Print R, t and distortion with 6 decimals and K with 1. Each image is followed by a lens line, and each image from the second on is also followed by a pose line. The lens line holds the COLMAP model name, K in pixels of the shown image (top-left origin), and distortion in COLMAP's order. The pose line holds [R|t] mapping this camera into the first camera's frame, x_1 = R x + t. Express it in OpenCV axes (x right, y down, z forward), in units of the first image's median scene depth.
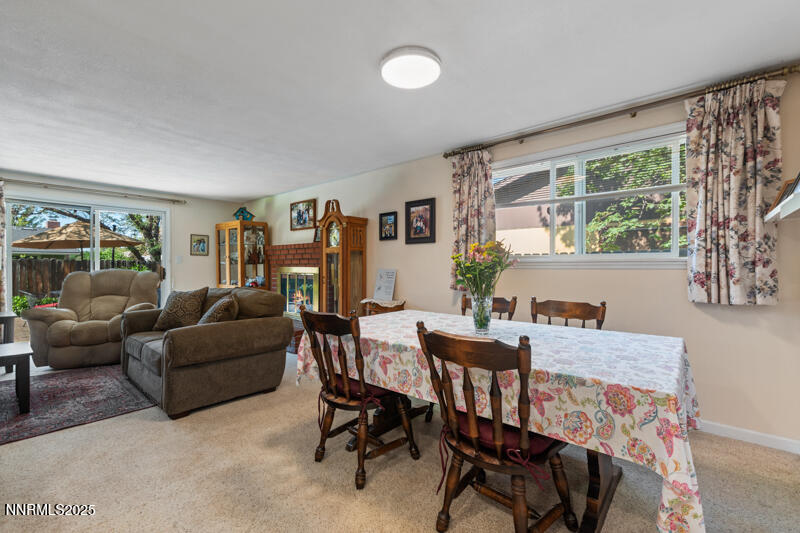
lens RADIAL K [[345.6, 0, 400.0], [0, 345.6, 266.5], [0, 0, 1]] dist [0.001027, 0.000092]
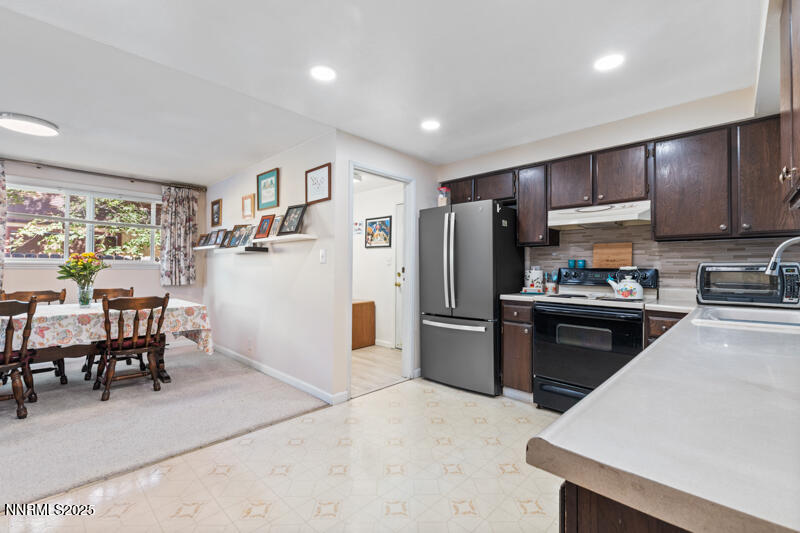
lens RADIAL K [[345.6, 0, 400.0], [0, 345.6, 266.5], [0, 0, 1]] dist [0.001027, 0.000092]
pose [[0.048022, 0.007710, 0.998817, -0.703697], [-0.005596, 0.999957, -0.007449, -0.000920], [-0.998831, -0.005232, 0.048063, -0.305265]]
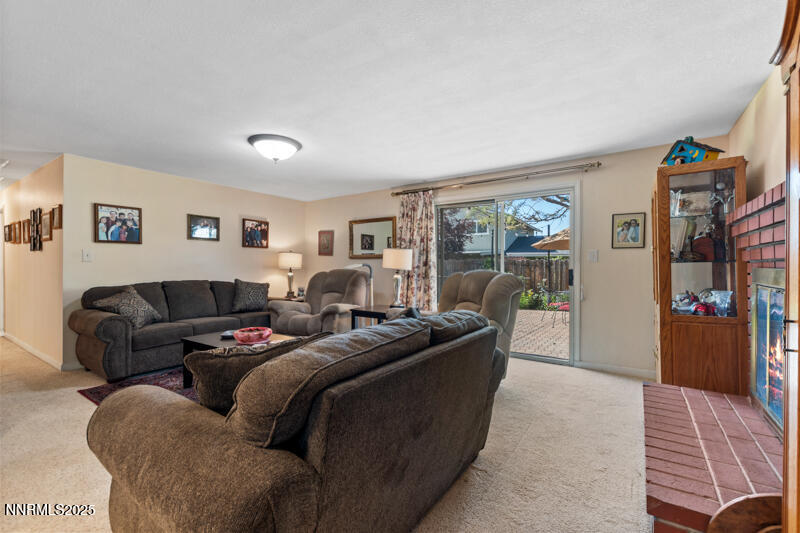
lens RADIAL K [[345.6, 0, 400.0], [0, 345.6, 266.5], [0, 0, 1]] dist [0.001027, 0.000092]
pose [[0.113373, 0.000518, -0.993552, -0.061393], [-0.001970, 0.999998, 0.000297, 0.000046], [0.993551, 0.001923, 0.113373, 0.907112]]
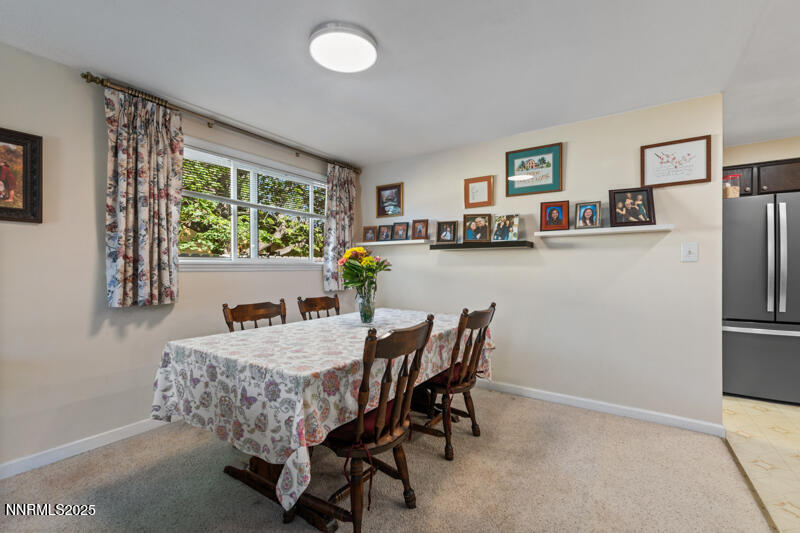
lens RADIAL K [[345.6, 0, 400.0], [0, 345.6, 266.5], [0, 0, 1]] dist [0.001027, 0.000092]
pose [[-0.111501, 0.005211, 0.993751, -0.487205], [0.001721, 0.999986, -0.005051, -0.000892], [-0.993763, 0.001147, -0.111508, 0.534321]]
